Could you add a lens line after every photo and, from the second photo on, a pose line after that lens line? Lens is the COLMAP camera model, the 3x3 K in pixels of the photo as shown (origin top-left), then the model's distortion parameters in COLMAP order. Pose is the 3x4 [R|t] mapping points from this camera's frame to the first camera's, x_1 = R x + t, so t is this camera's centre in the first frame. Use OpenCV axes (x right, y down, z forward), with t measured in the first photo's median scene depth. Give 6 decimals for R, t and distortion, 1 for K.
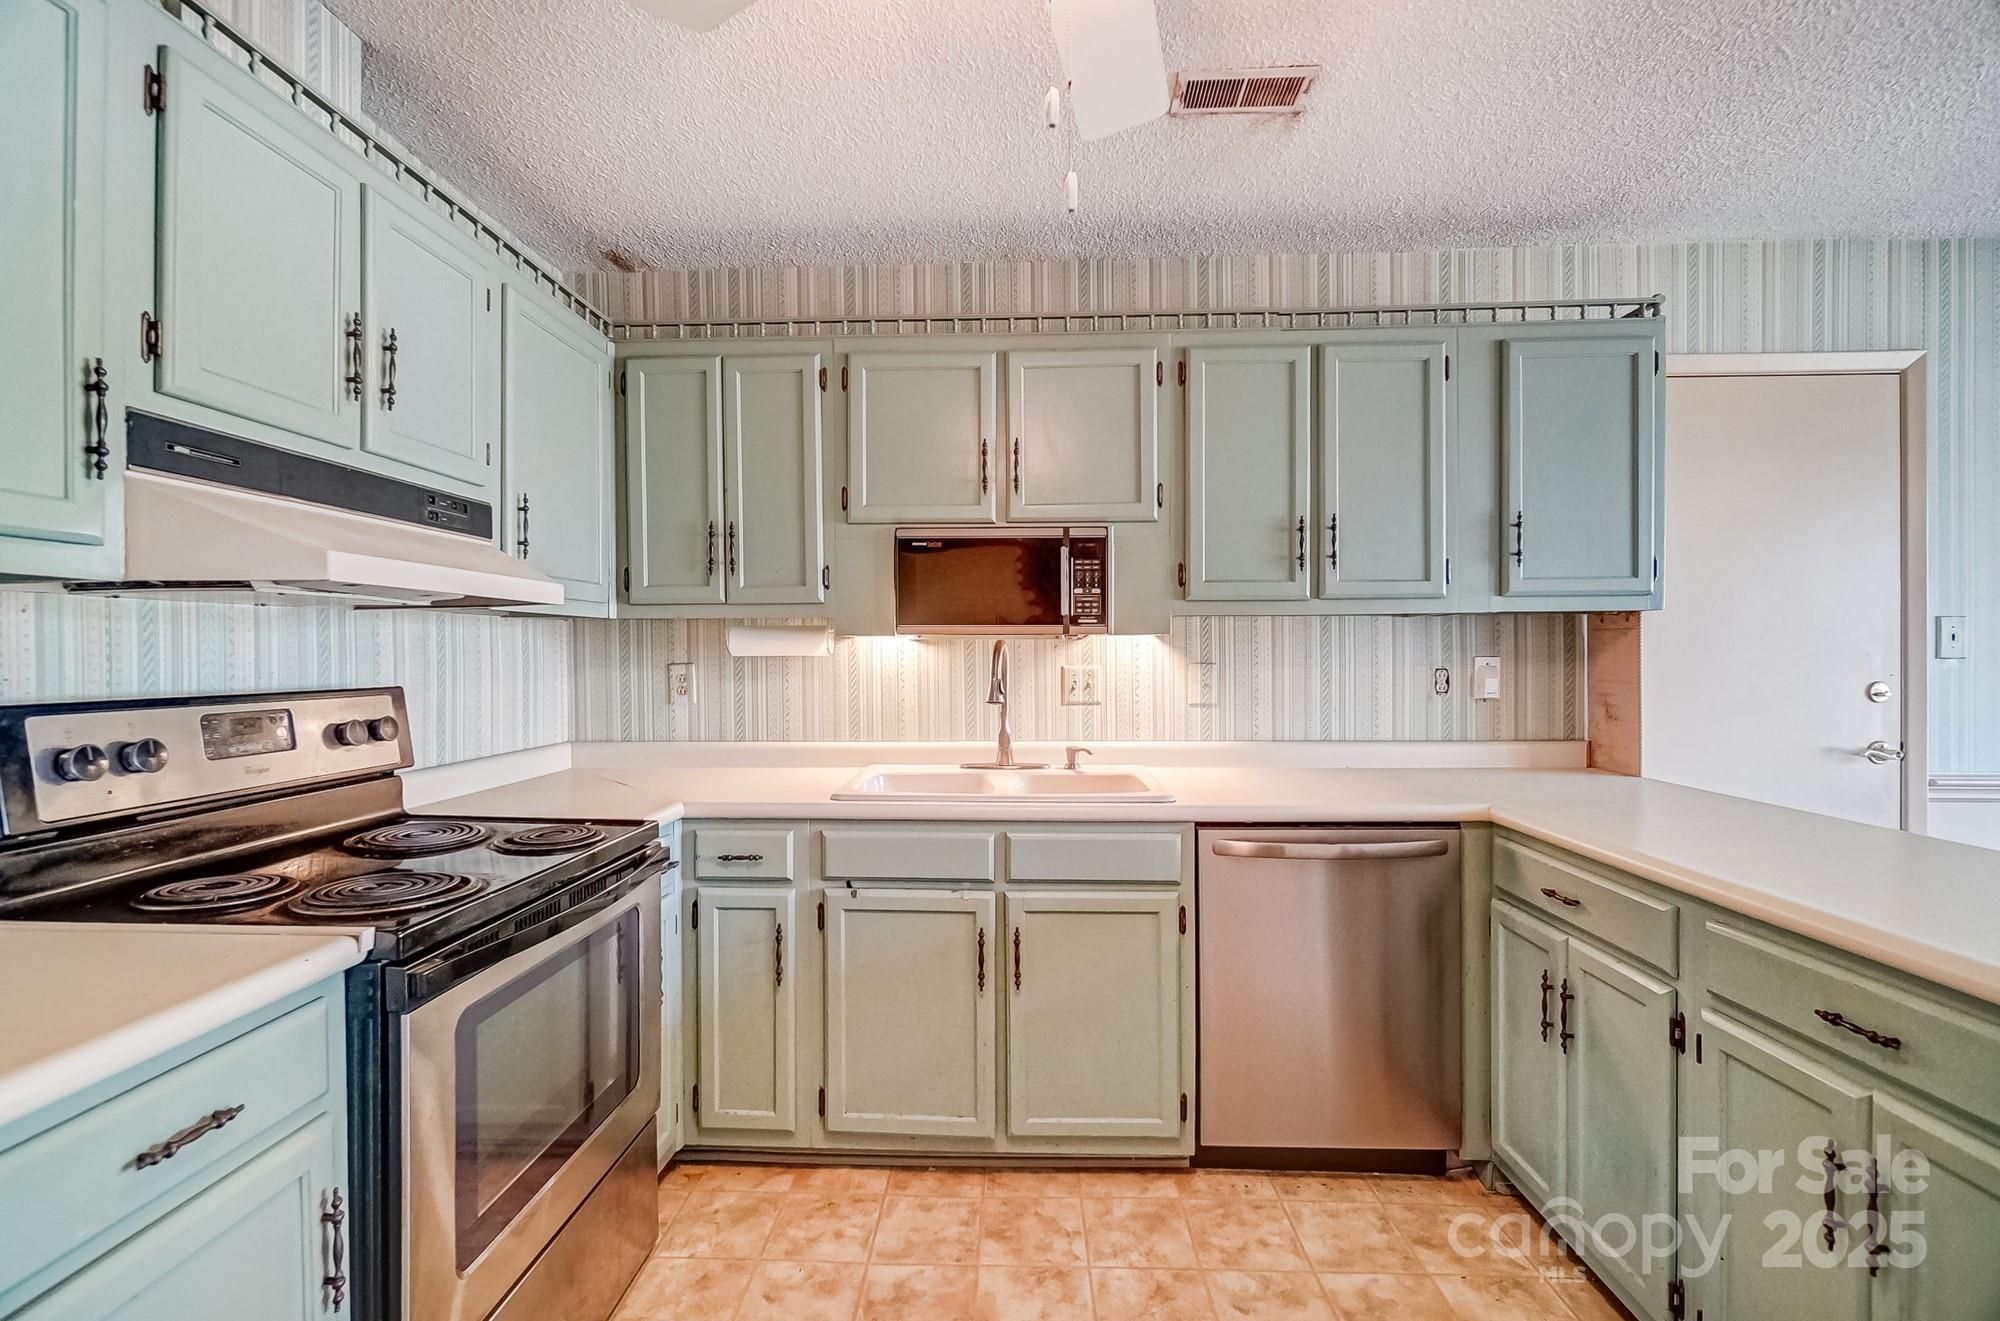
lens RADIAL K [[868.4, 0, 991.5], [0, 868.4, 656.6], [0, 0, 1]] dist [-0.003333, -0.000659]
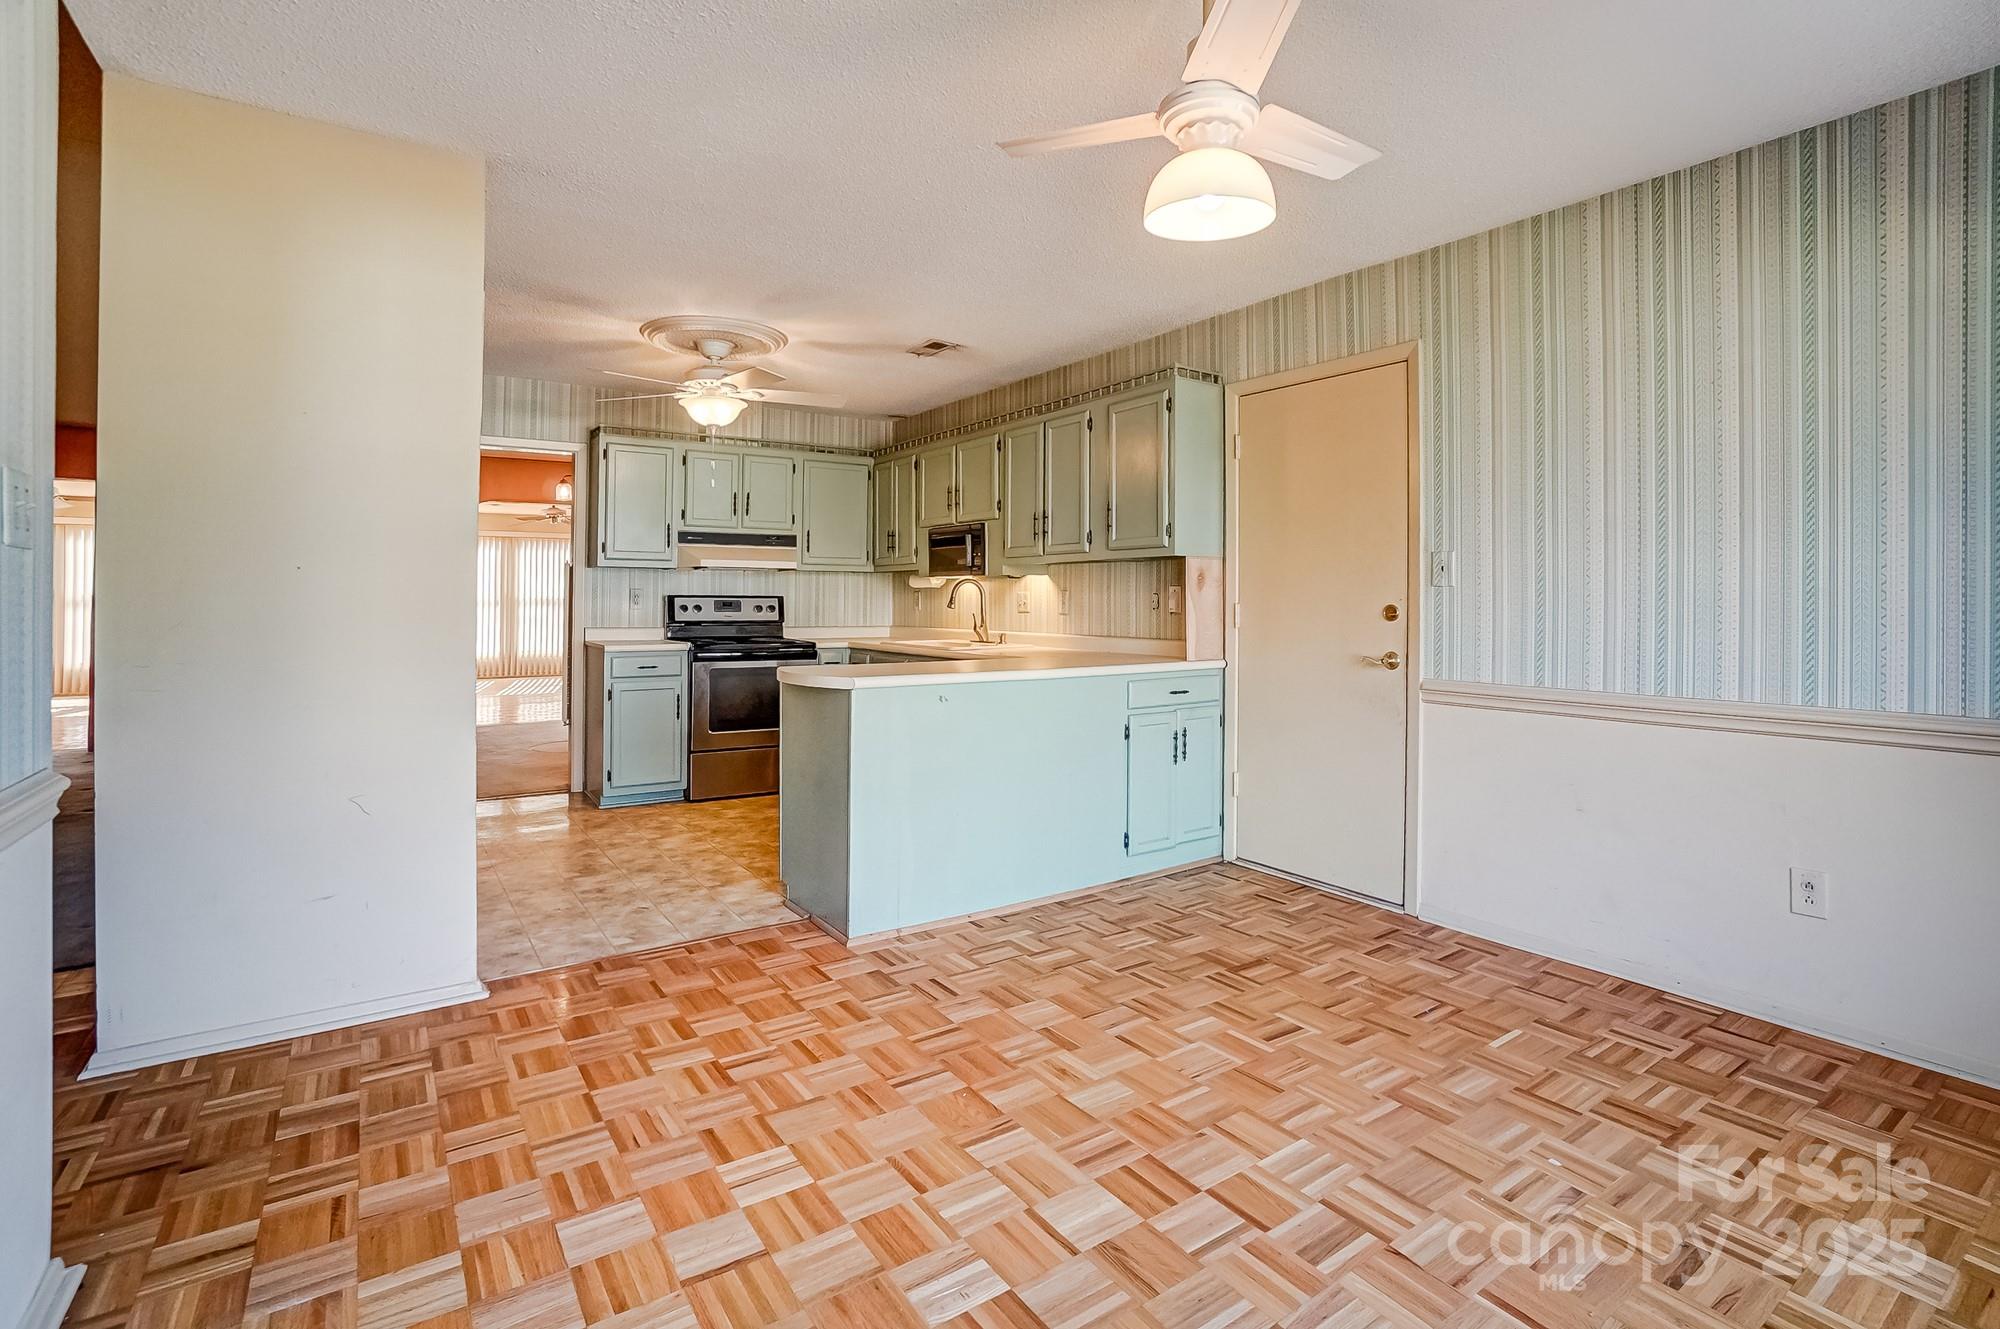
lens RADIAL K [[928.1, 0, 1019.5], [0, 928.1, 608.0], [0, 0, 1]] dist [-0.056317, 0.030858]
pose [[0.619288, 0.015571, -0.785009, 2.377320], [-0.009827, 0.999879, 0.012081, 0.030462], [0.785102, 0.000232, 0.619366, -0.369488]]
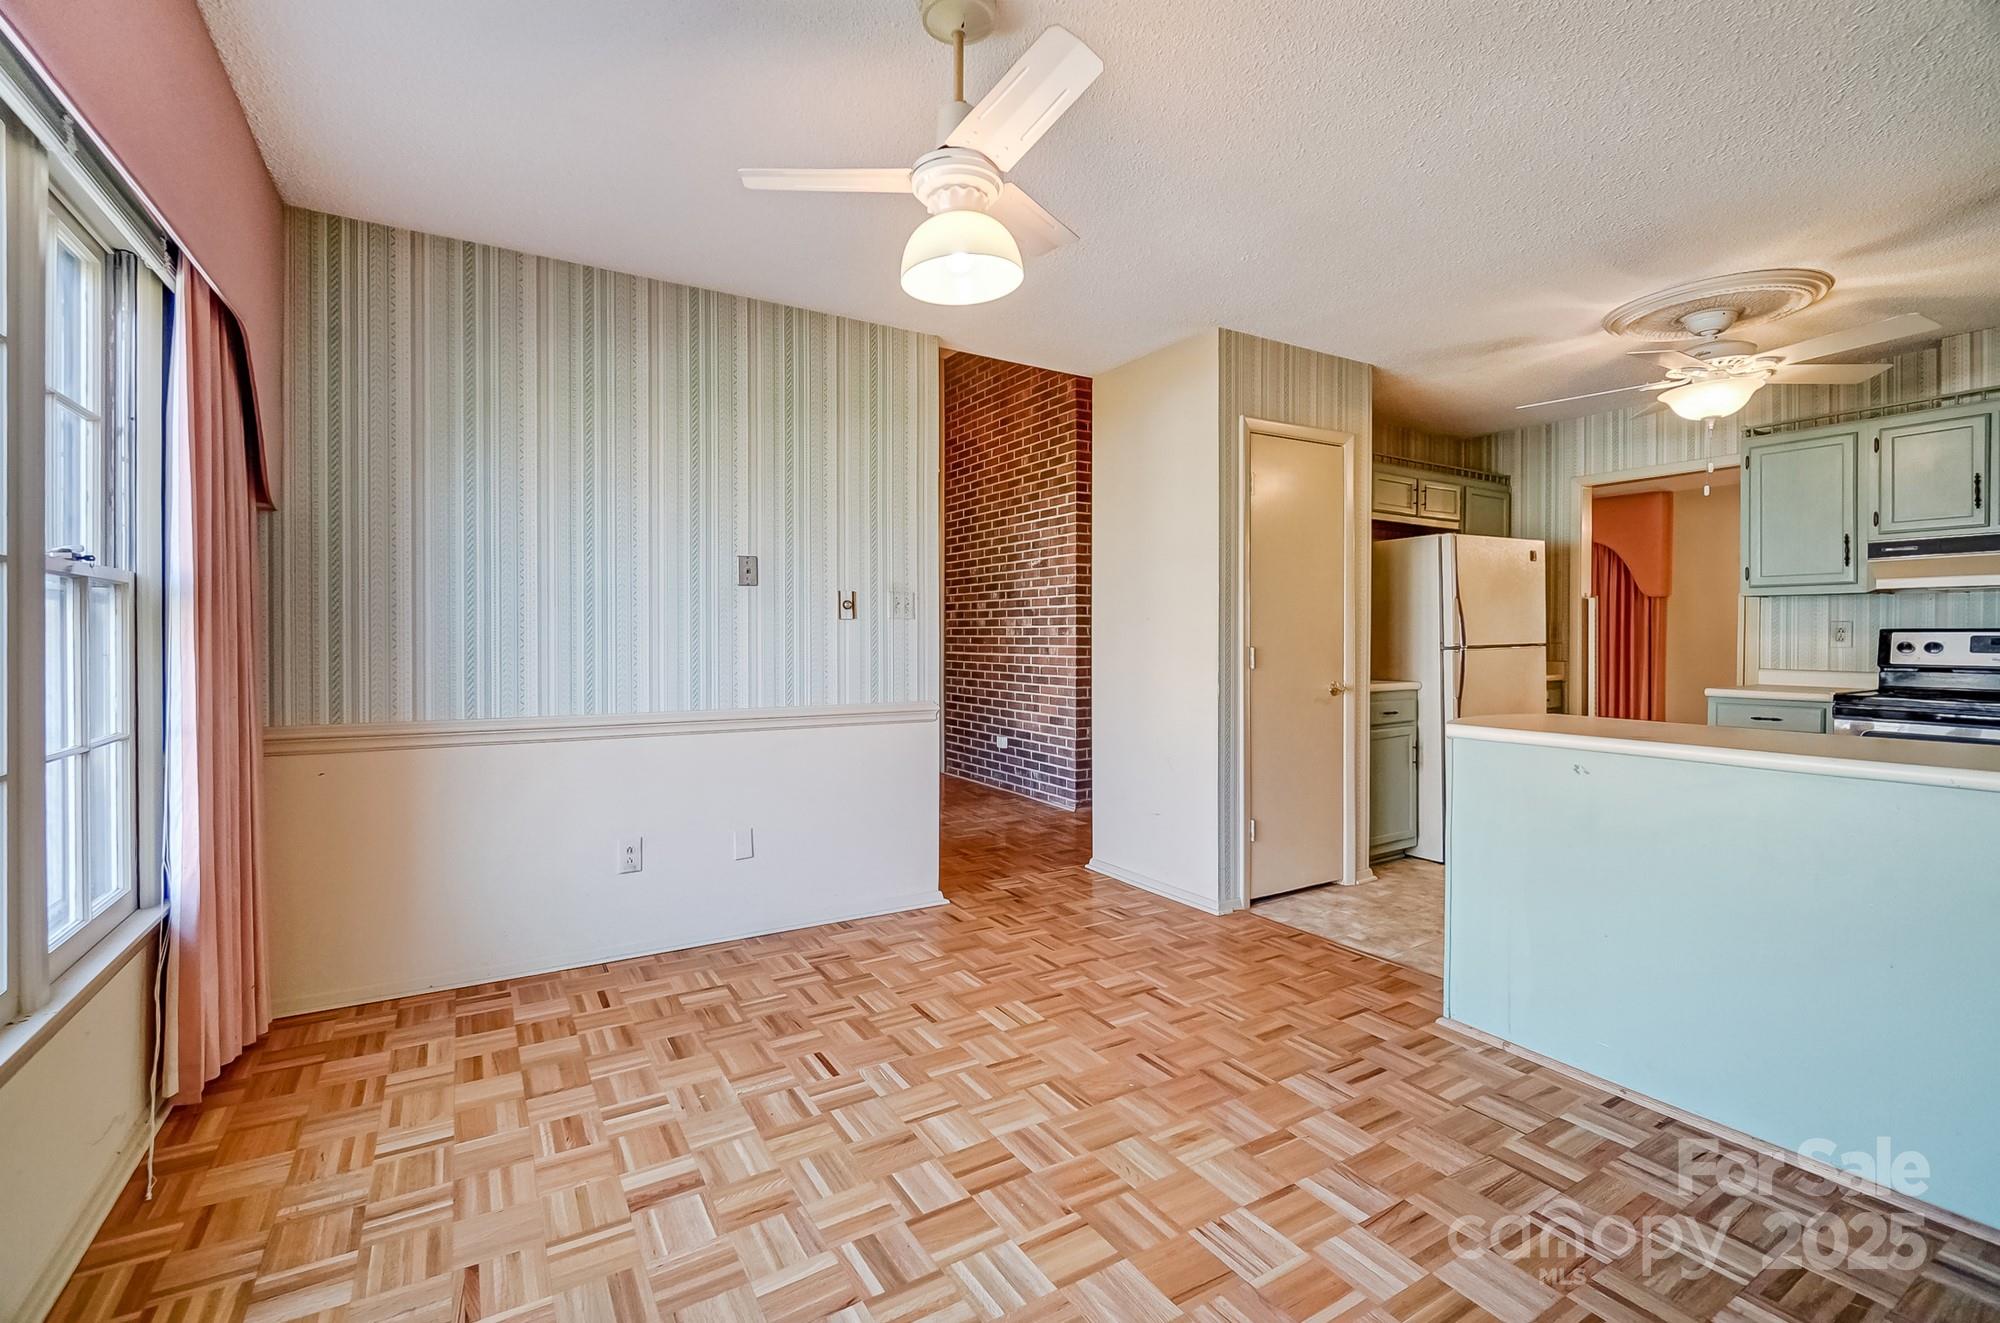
lens RADIAL K [[889.3, 0, 1000.0], [0, 889.3, 661.5], [0, 0, 1]] dist [0.000176, 0.000000]
pose [[-0.819062, 0.023619, -0.573218, 2.280866], [0.005871, 0.999445, 0.032791, 0.030586], [0.573675, 0.023493, -0.818746, 1.133999]]
